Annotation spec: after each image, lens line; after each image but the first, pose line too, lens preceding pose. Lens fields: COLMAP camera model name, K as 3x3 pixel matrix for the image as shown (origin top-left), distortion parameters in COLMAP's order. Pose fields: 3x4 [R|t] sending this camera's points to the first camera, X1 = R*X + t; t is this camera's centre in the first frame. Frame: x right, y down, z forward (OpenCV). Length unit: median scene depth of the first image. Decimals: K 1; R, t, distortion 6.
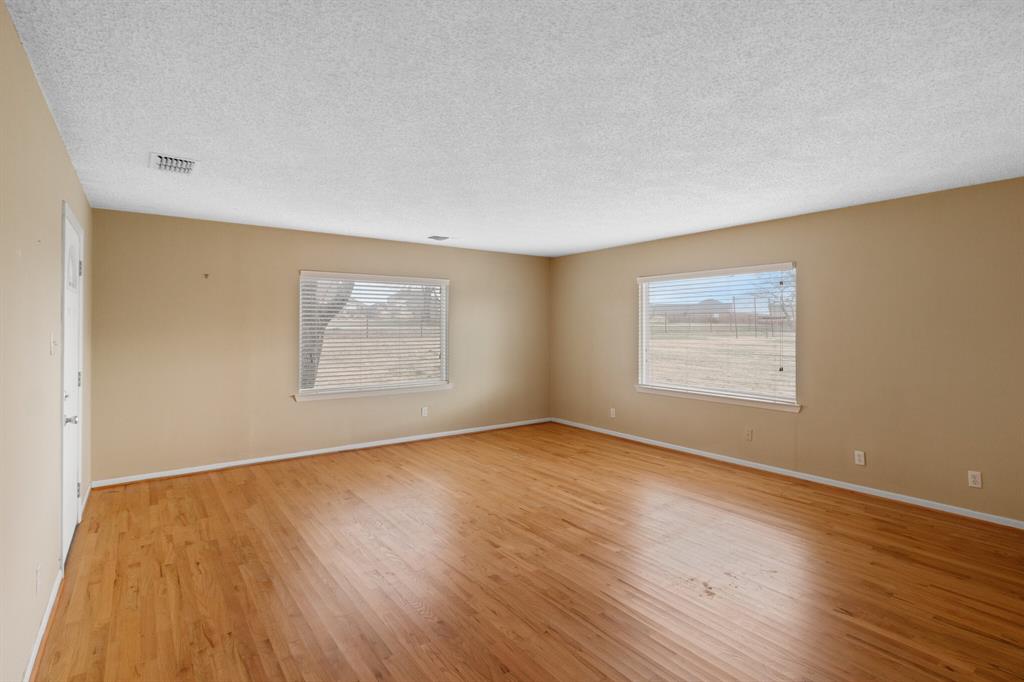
lens RADIAL K [[479.4, 0, 502.4], [0, 479.4, 334.2], [0, 0, 1]] dist [0.003480, 0.002627]
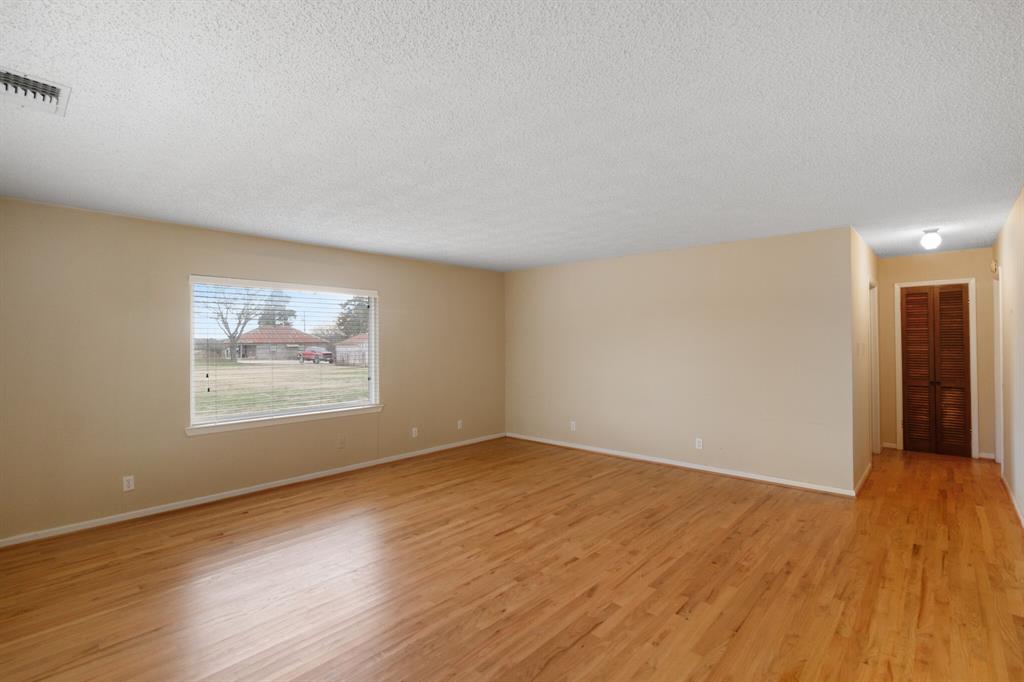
lens RADIAL K [[479.4, 0, 502.1], [0, 479.4, 341.9], [0, 0, 1]] dist [0.003480, 0.002627]
pose [[-0.180804, 0.004500, 0.983509, -0.816149], [0.021113, 0.999777, -0.000693, -0.012717], [-0.983292, 0.020639, -0.180859, 1.107535]]
